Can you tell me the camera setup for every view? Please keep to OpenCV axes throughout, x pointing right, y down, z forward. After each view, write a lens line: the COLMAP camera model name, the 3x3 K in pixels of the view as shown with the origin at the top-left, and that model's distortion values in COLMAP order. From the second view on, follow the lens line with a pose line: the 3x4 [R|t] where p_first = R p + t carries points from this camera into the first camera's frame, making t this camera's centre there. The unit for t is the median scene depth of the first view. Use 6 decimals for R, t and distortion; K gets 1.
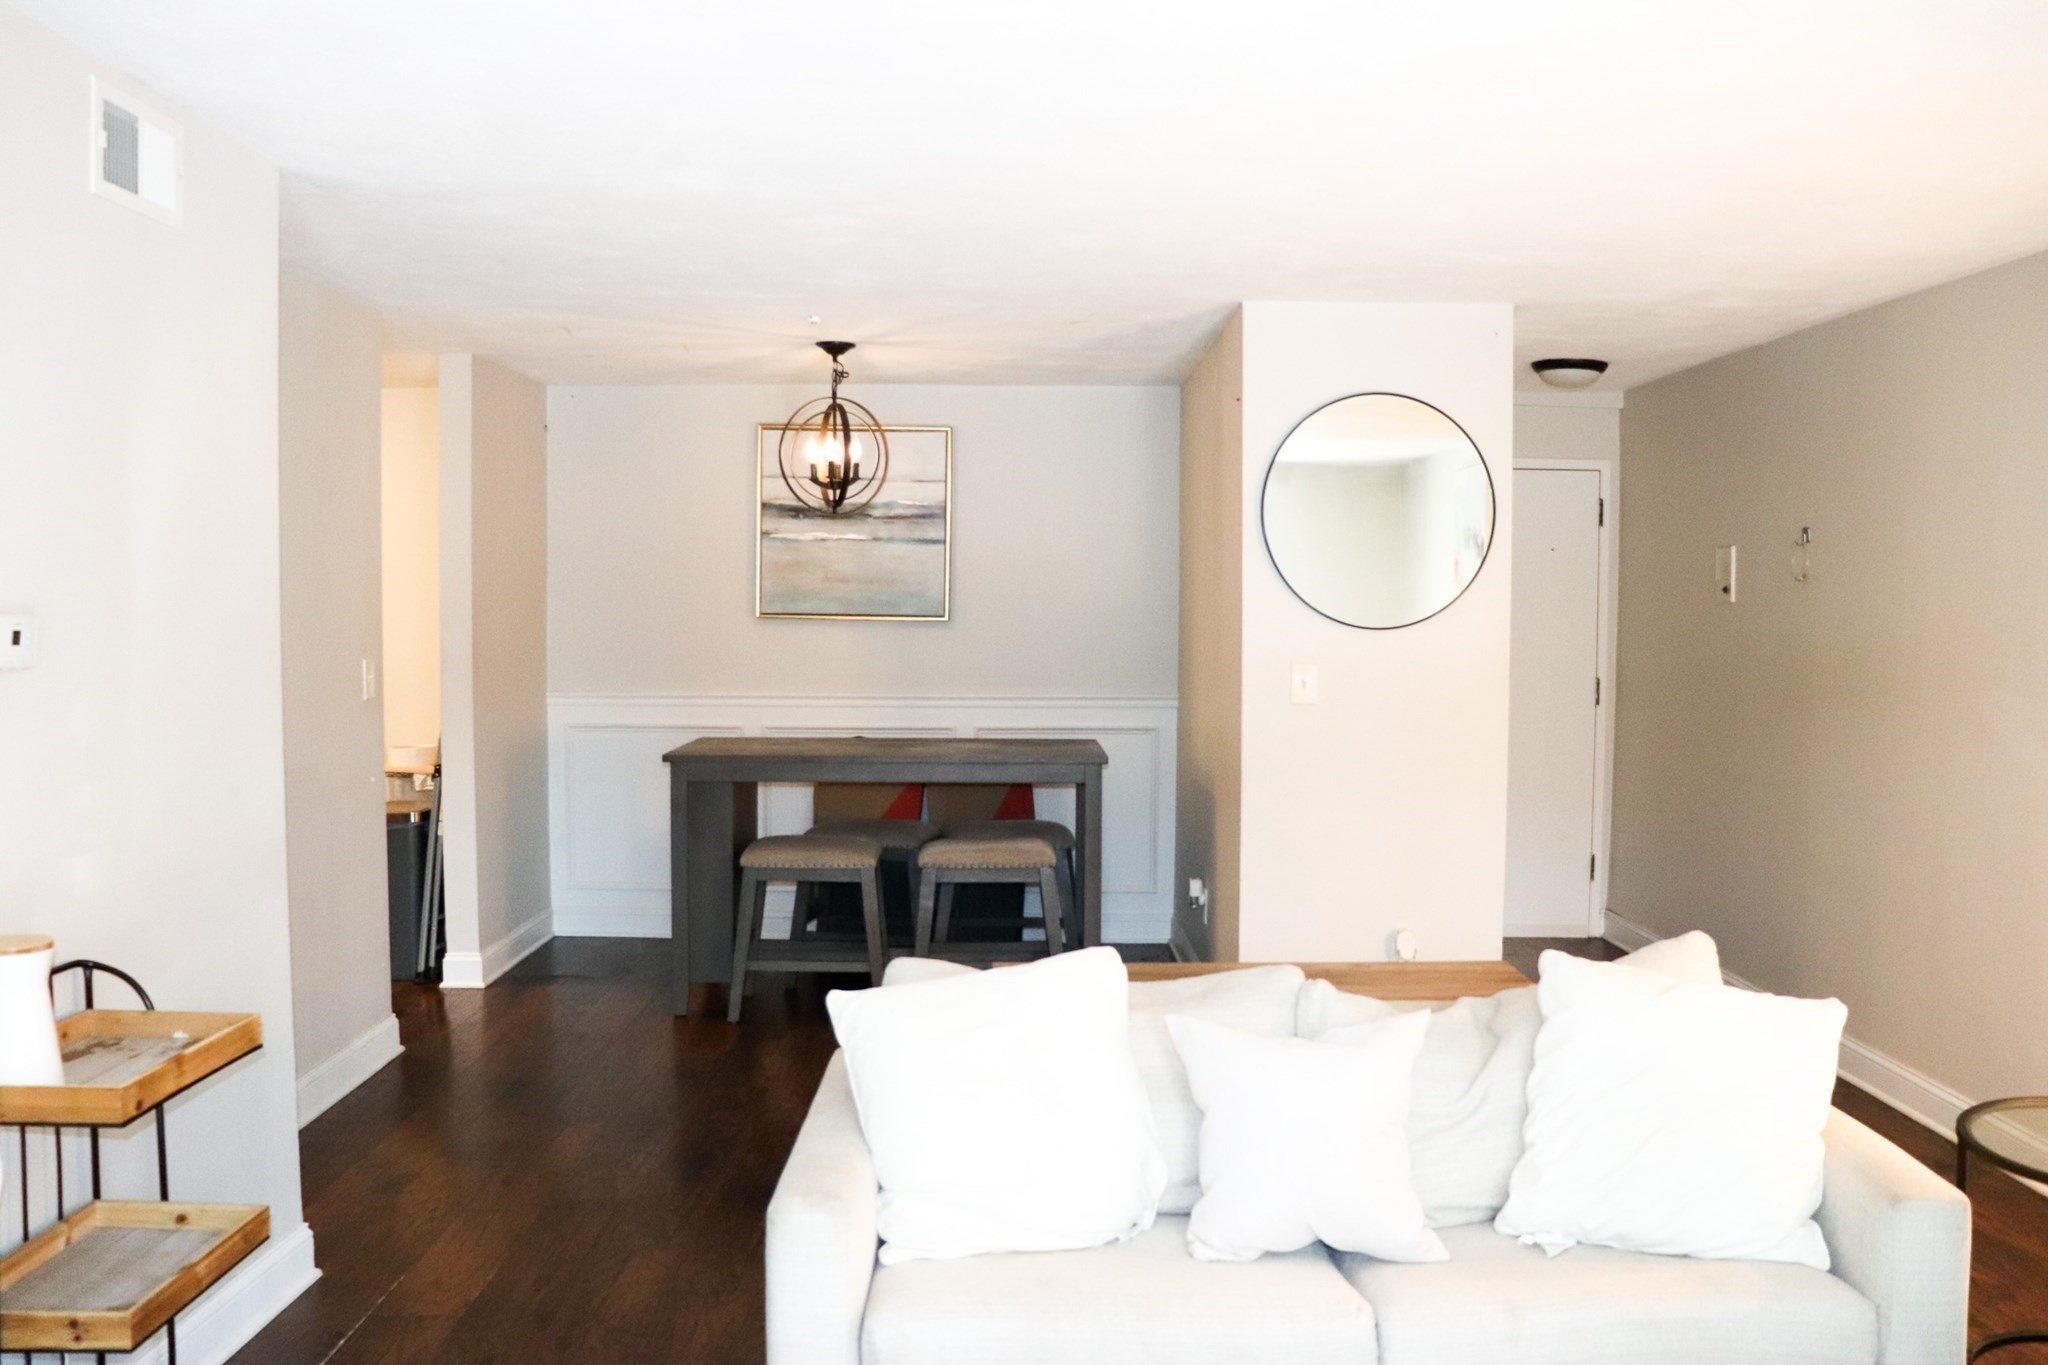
lens RADIAL K [[1684.6, 0, 1016.1], [0, 1684.6, 675.8], [0, 0, 1]] dist [-0.132719, 0.059143]
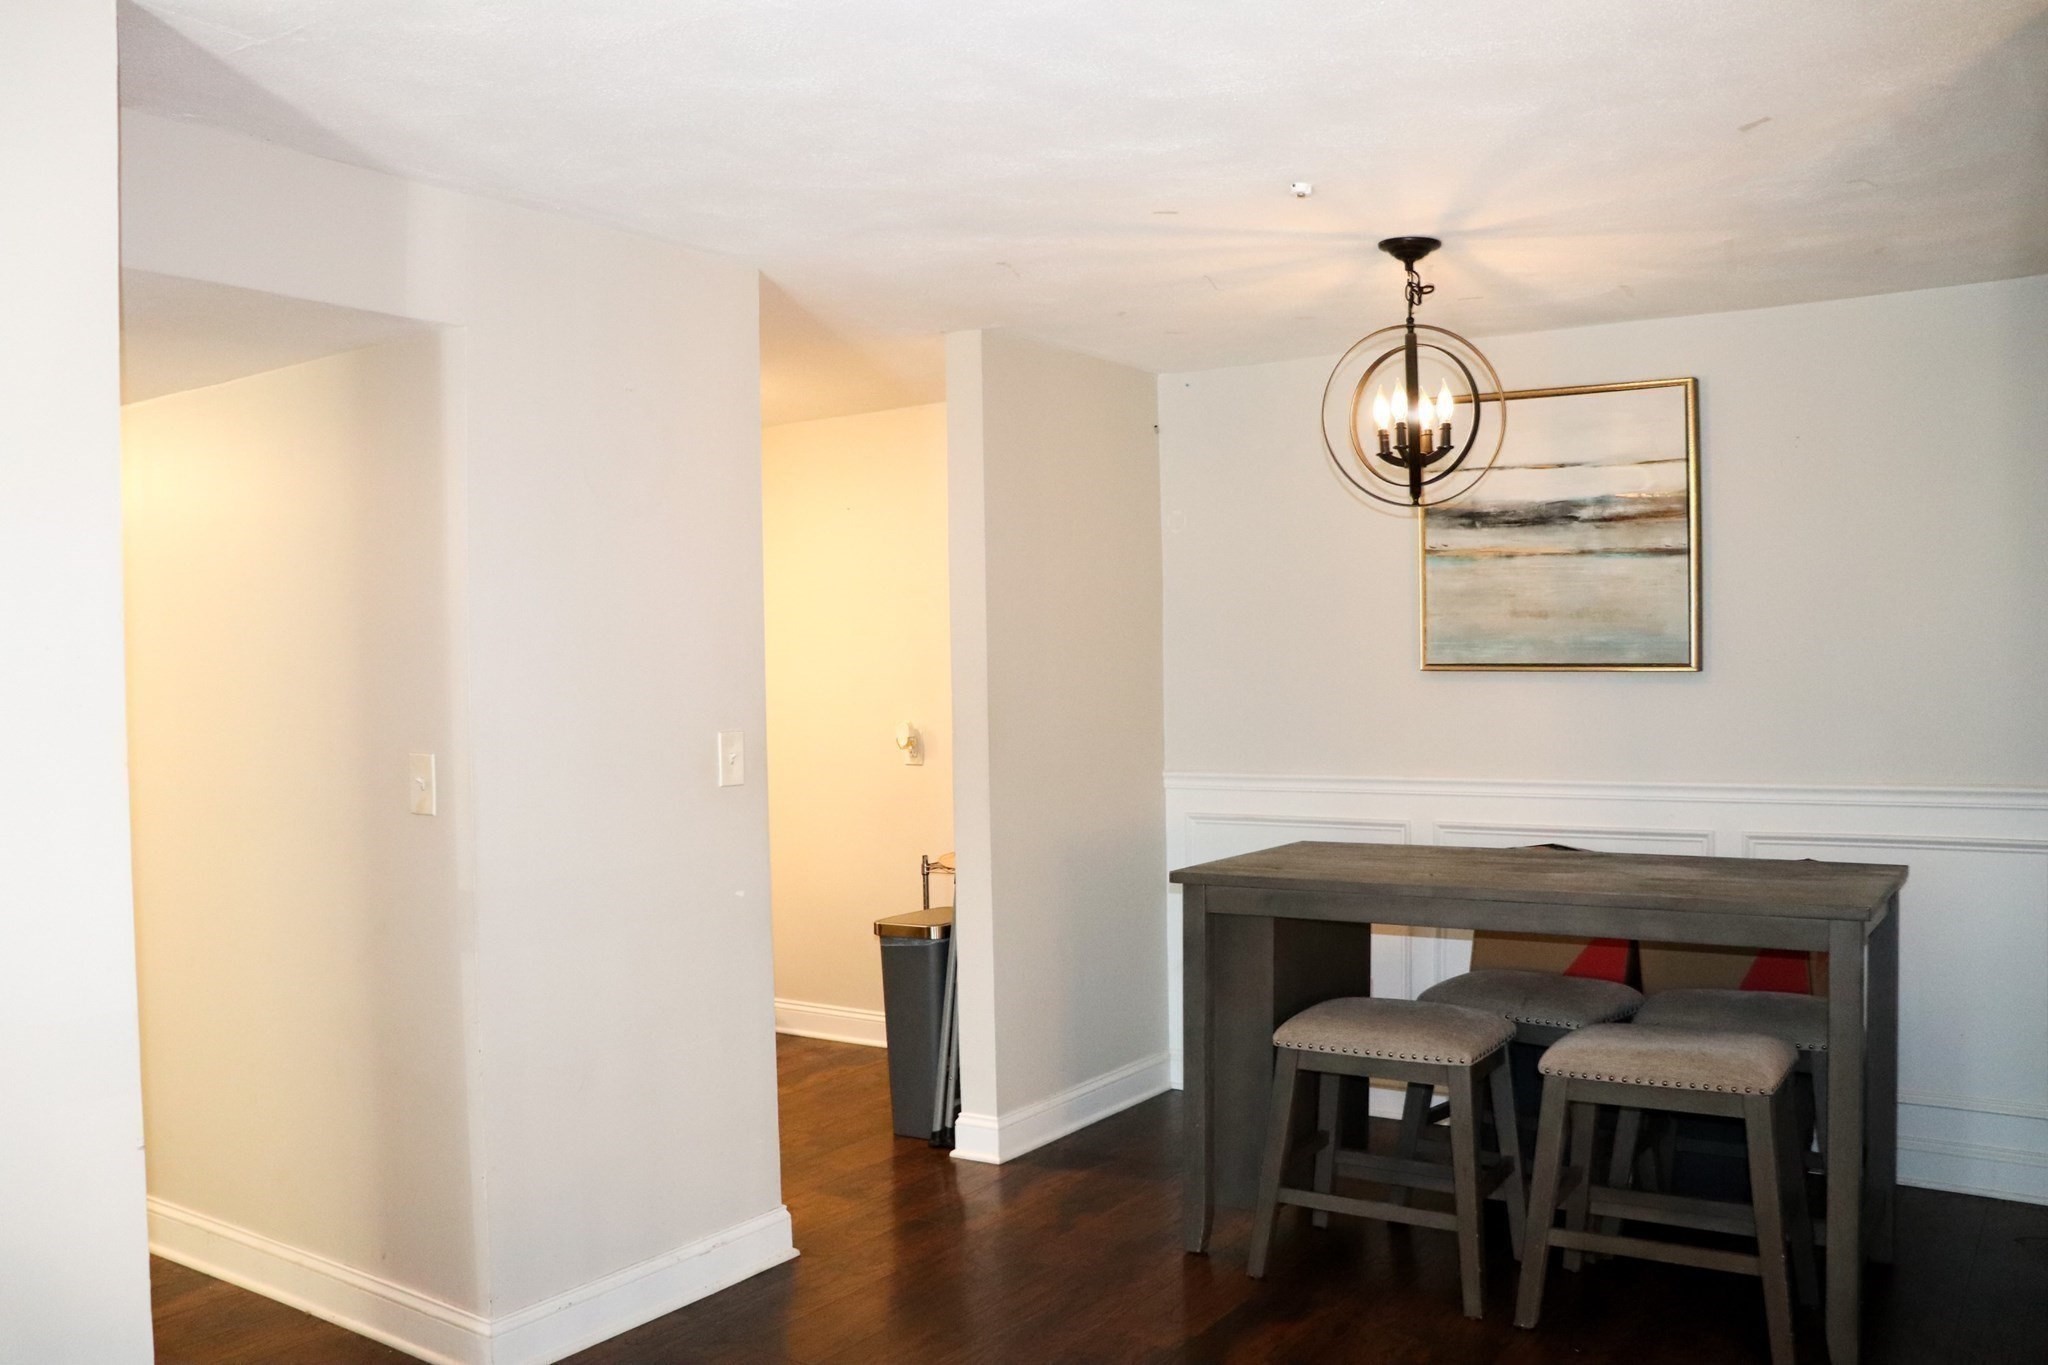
lens RADIAL K [[1684.6, 0, 1037.5], [0, 1684.6, 685.8], [0, 0, 1]] dist [-0.132719, 0.059143]
pose [[0.834066, -0.011854, -0.551538, 0.102147], [-0.004477, 0.999591, -0.028255, -0.007684], [0.551647, 0.026036, 0.833671, 0.325949]]
